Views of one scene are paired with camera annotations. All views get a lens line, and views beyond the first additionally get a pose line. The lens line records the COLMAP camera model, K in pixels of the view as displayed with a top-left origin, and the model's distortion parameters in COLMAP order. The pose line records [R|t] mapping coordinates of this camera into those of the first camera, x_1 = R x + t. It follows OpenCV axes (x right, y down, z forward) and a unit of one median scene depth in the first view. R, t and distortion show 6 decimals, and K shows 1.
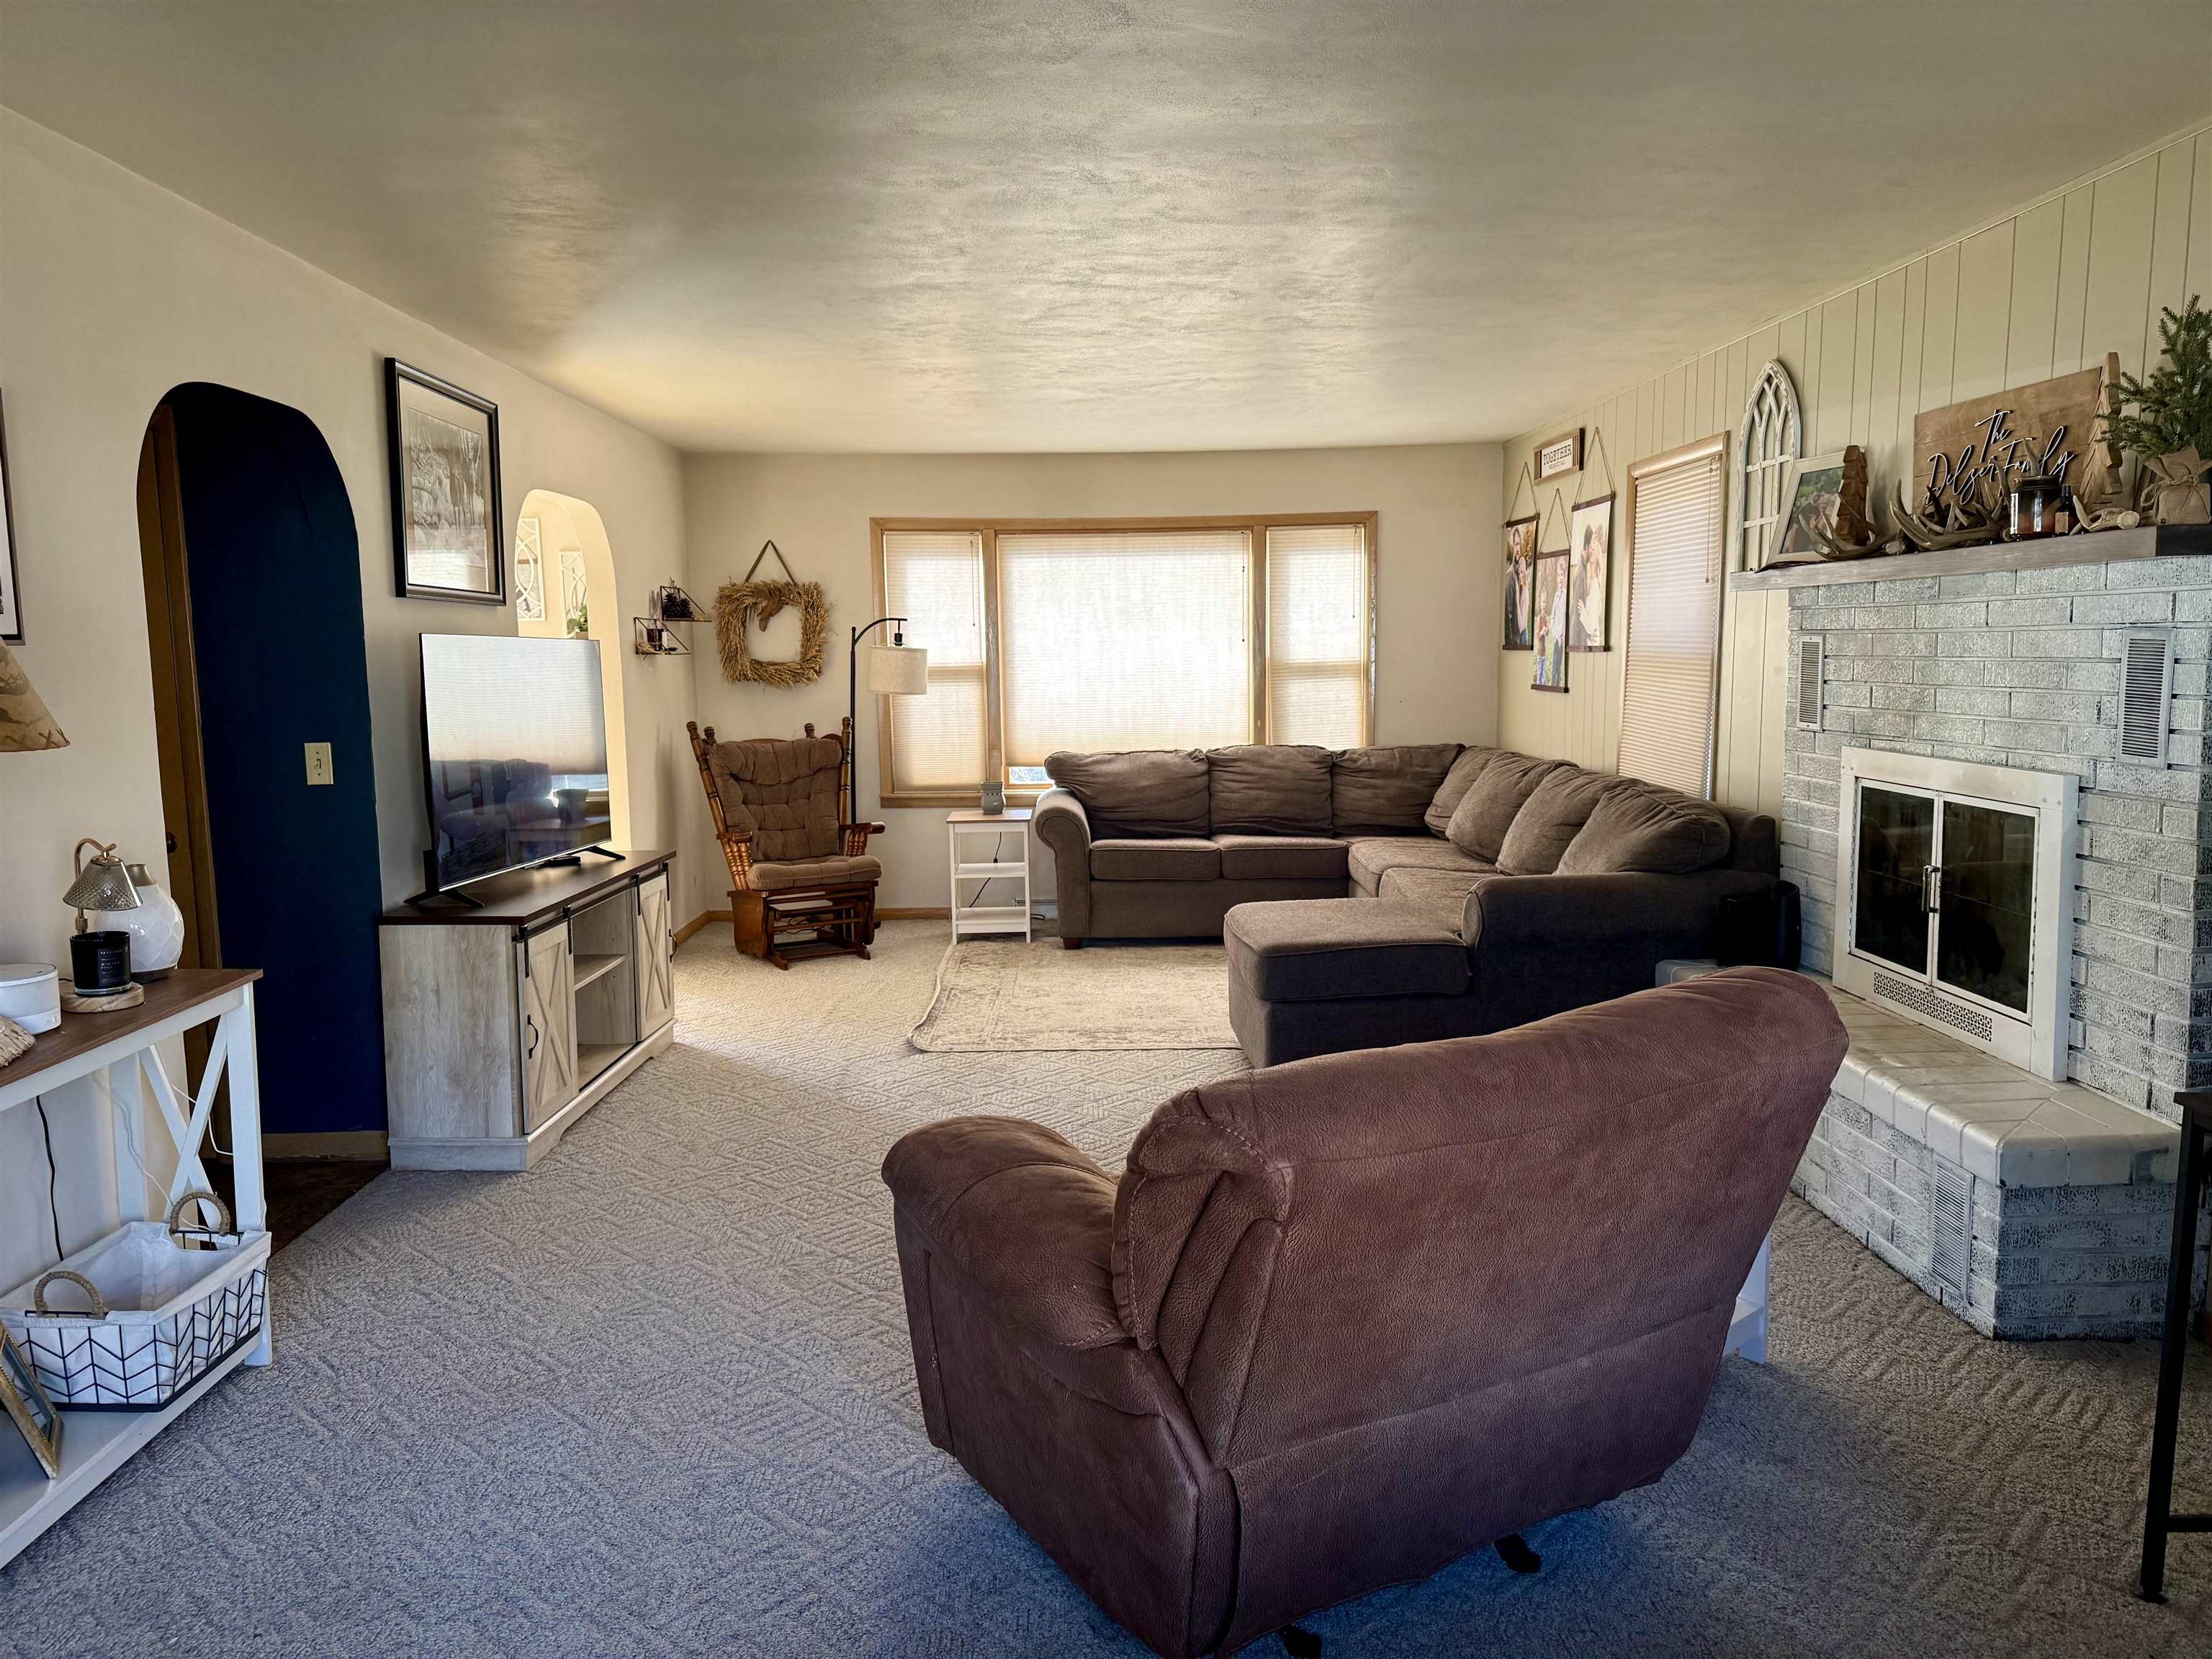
lens RADIAL K [[1540.8, 0, 1106.5], [0, 1540.8, 841.1], [0, 0, 1]] dist [0.148238, -0.224916]
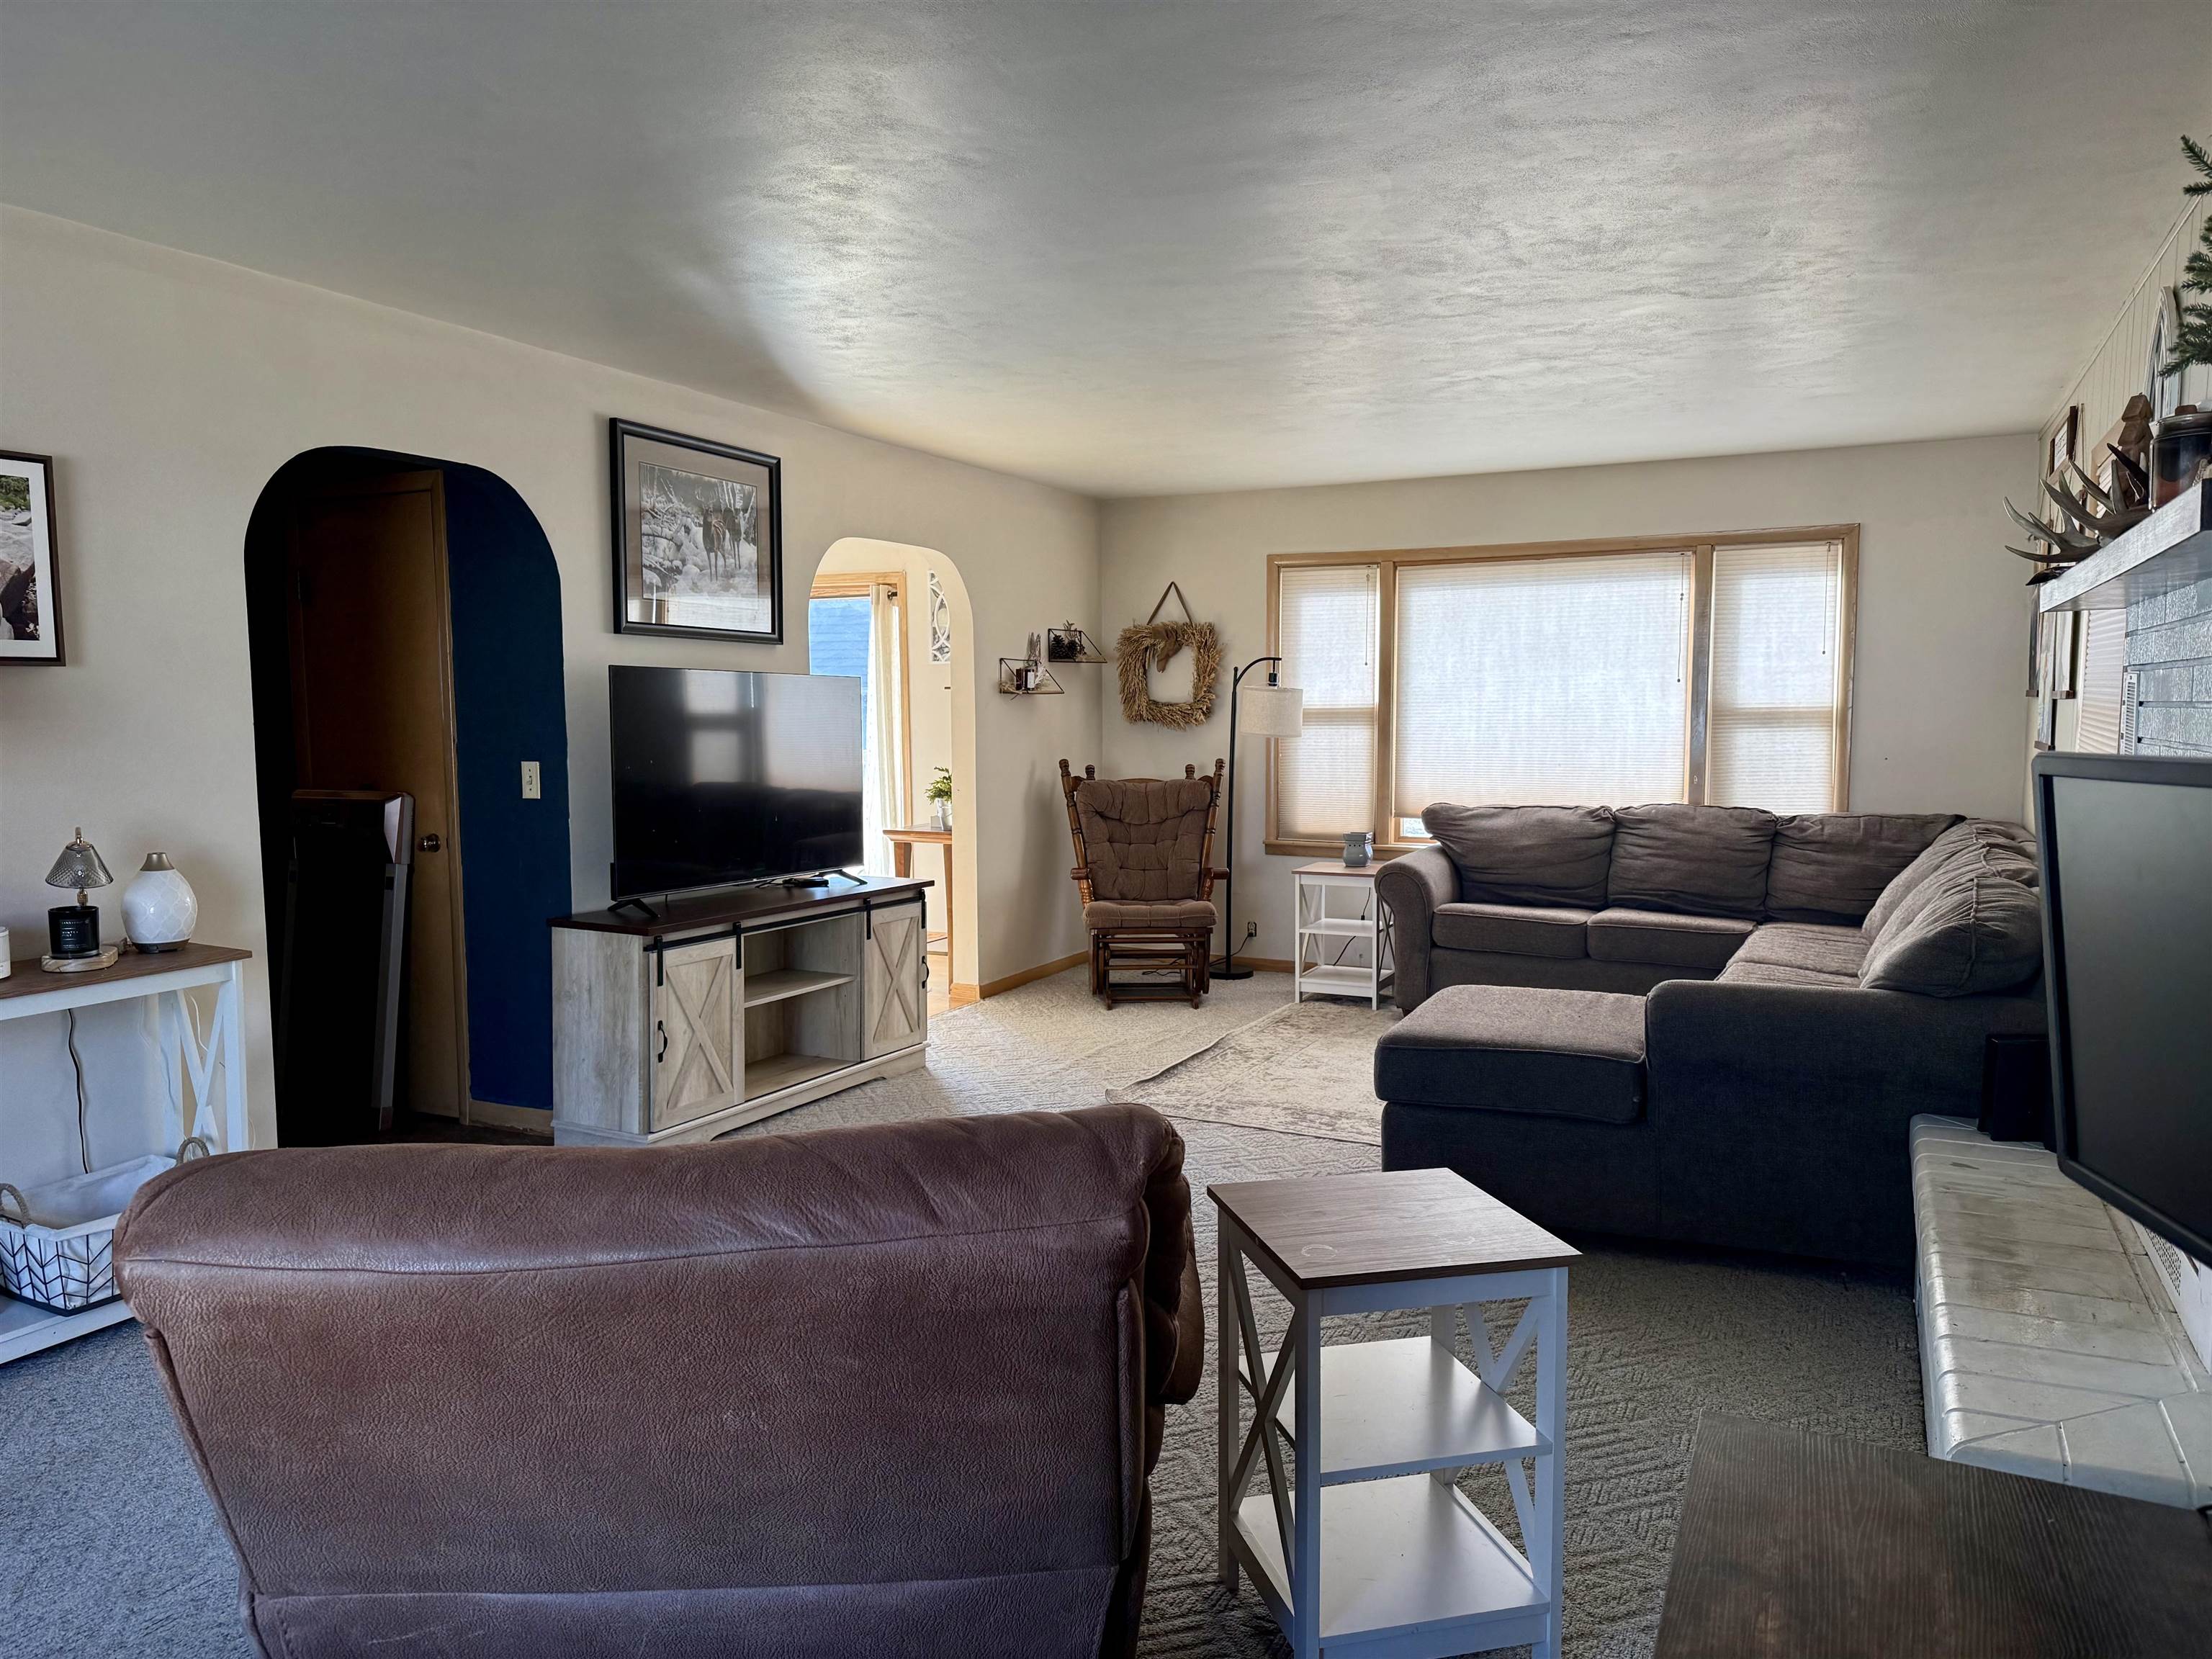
lens RADIAL K [[1540.8, 0, 1106.5], [0, 1540.8, 841.1], [0, 0, 1]] dist [0.148238, -0.224916]
pose [[0.890255, 0.053407, -0.452320, 0.218283], [-0.067325, 0.997623, -0.014716, -0.009530], [0.450459, 0.043554, 0.891734, 0.106729]]
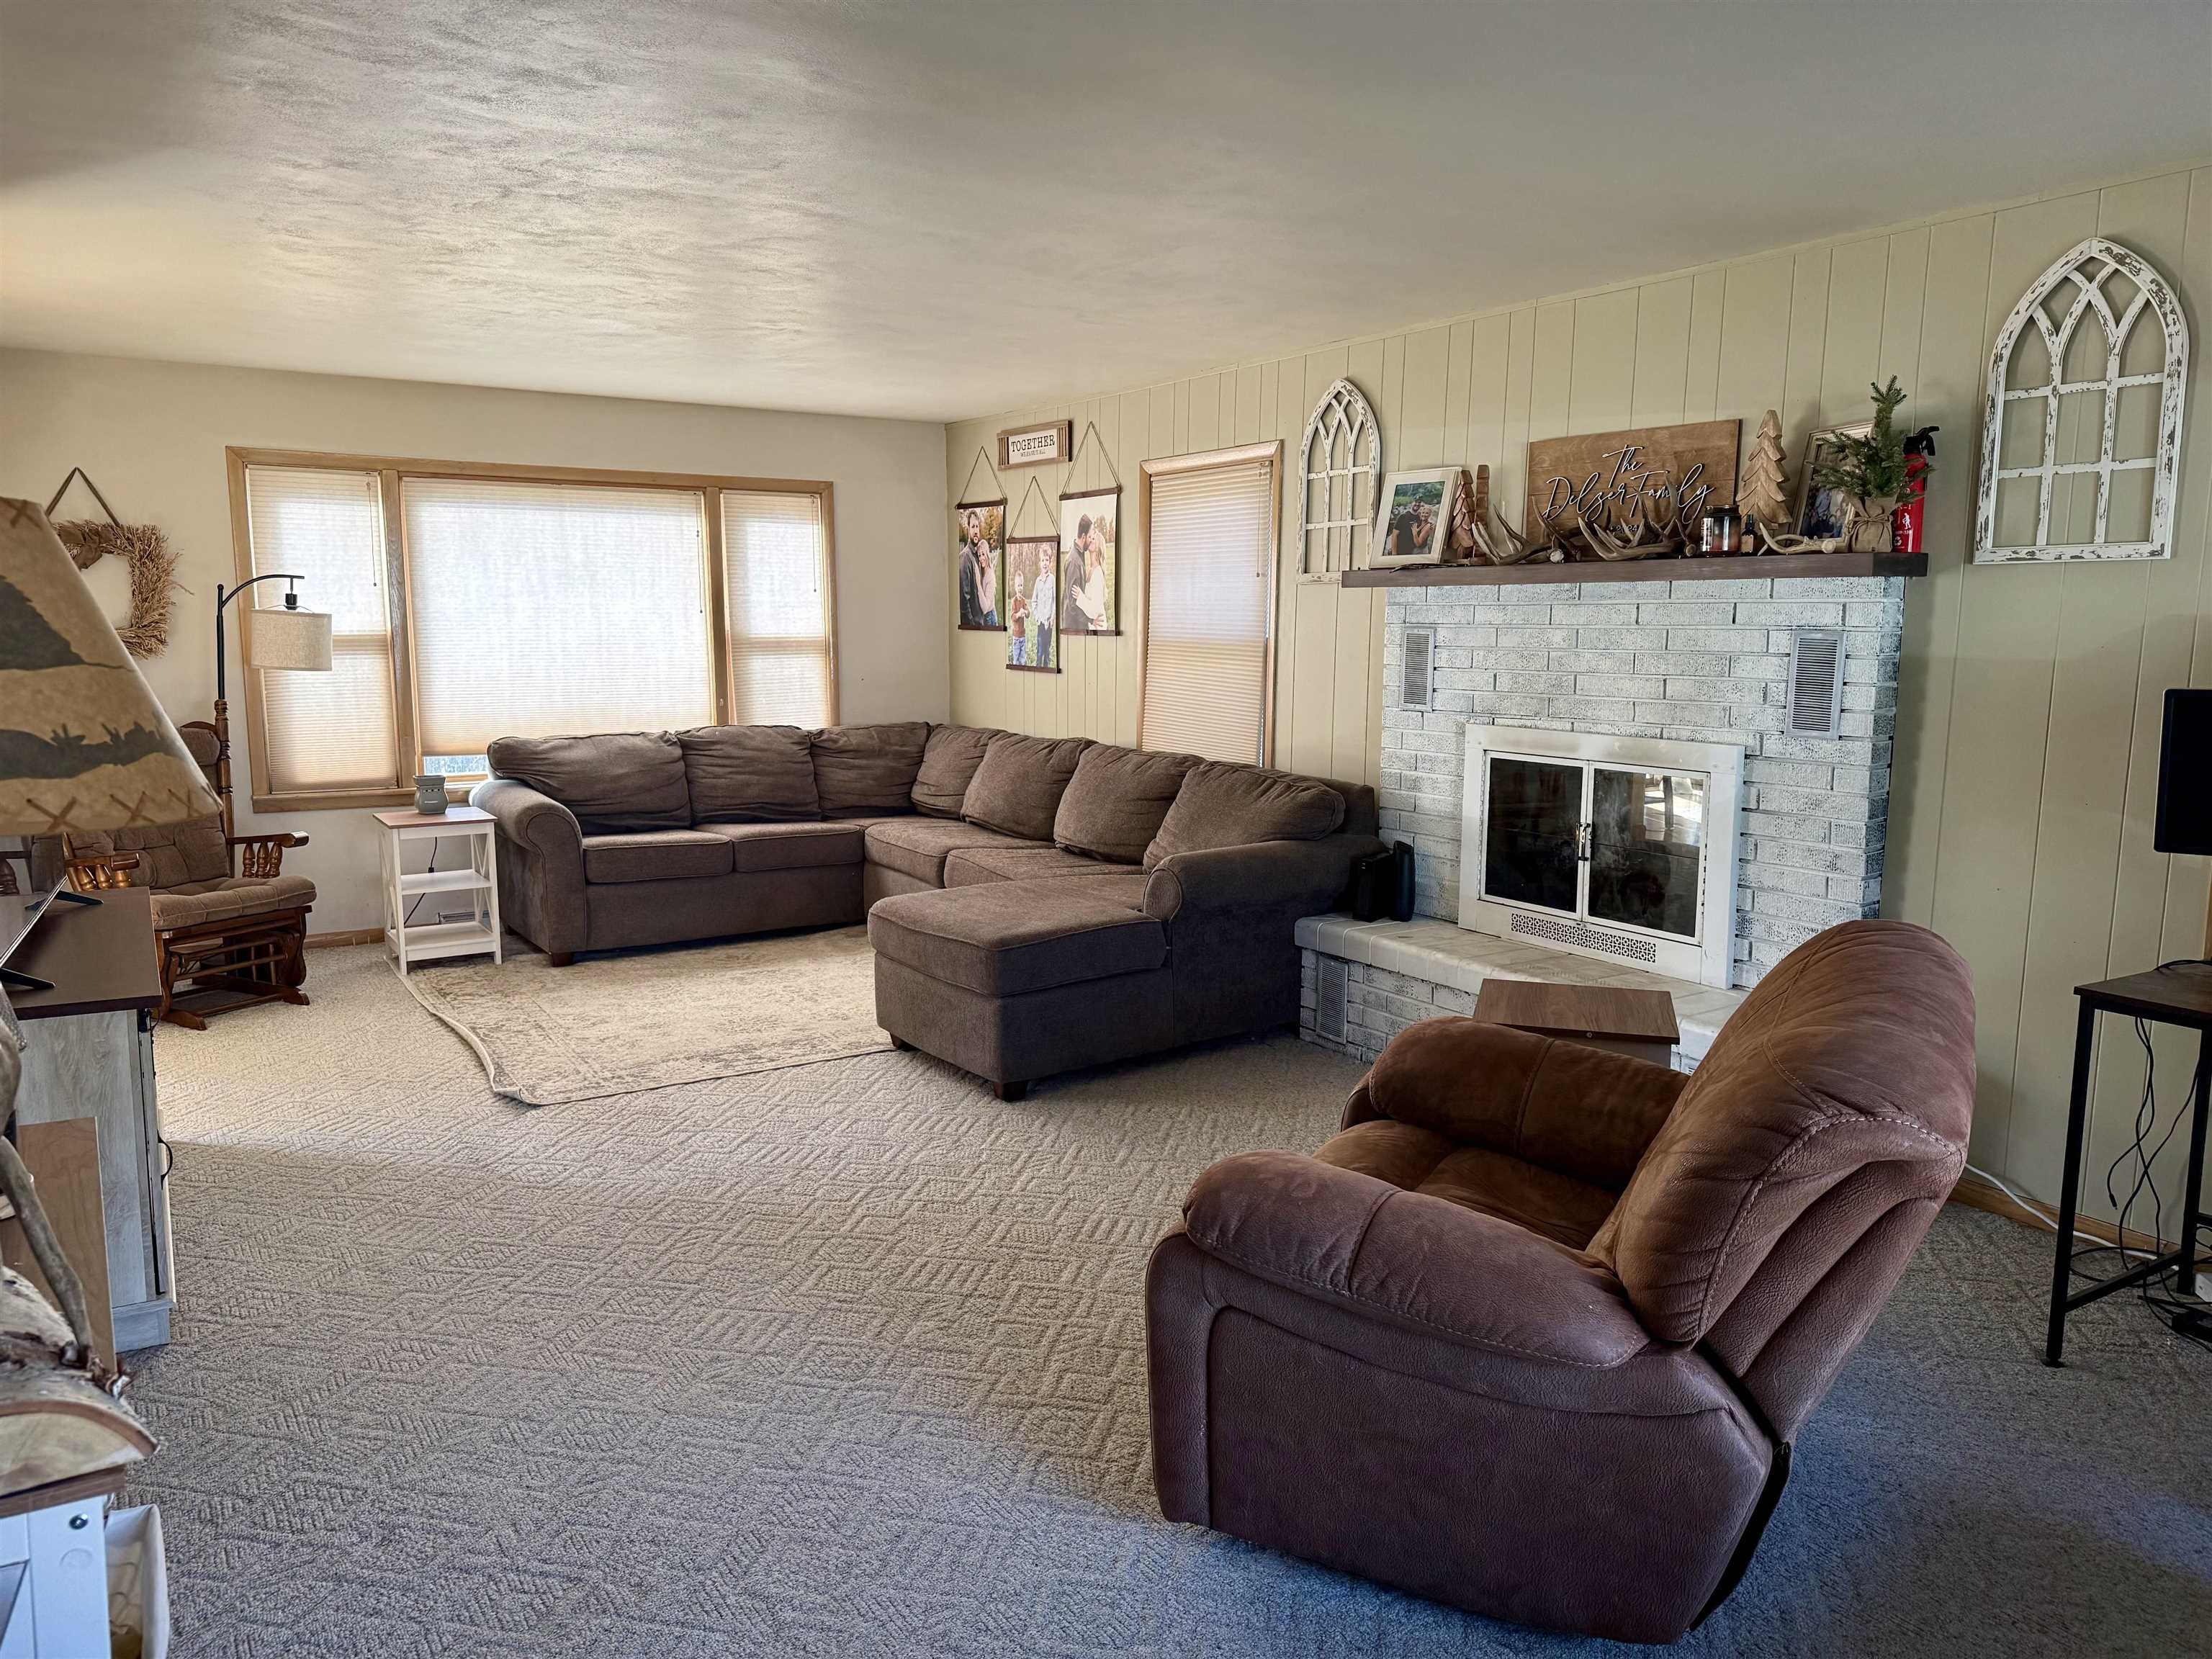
lens RADIAL K [[1540.8, 0, 1106.5], [0, 1540.8, 841.1], [0, 0, 1]] dist [0.148238, -0.224916]
pose [[0.848781, -0.059092, 0.525432, -0.217706], [0.048298, 0.998246, 0.034245, -0.014989], [-0.526534, -0.003690, 0.850146, 0.091138]]
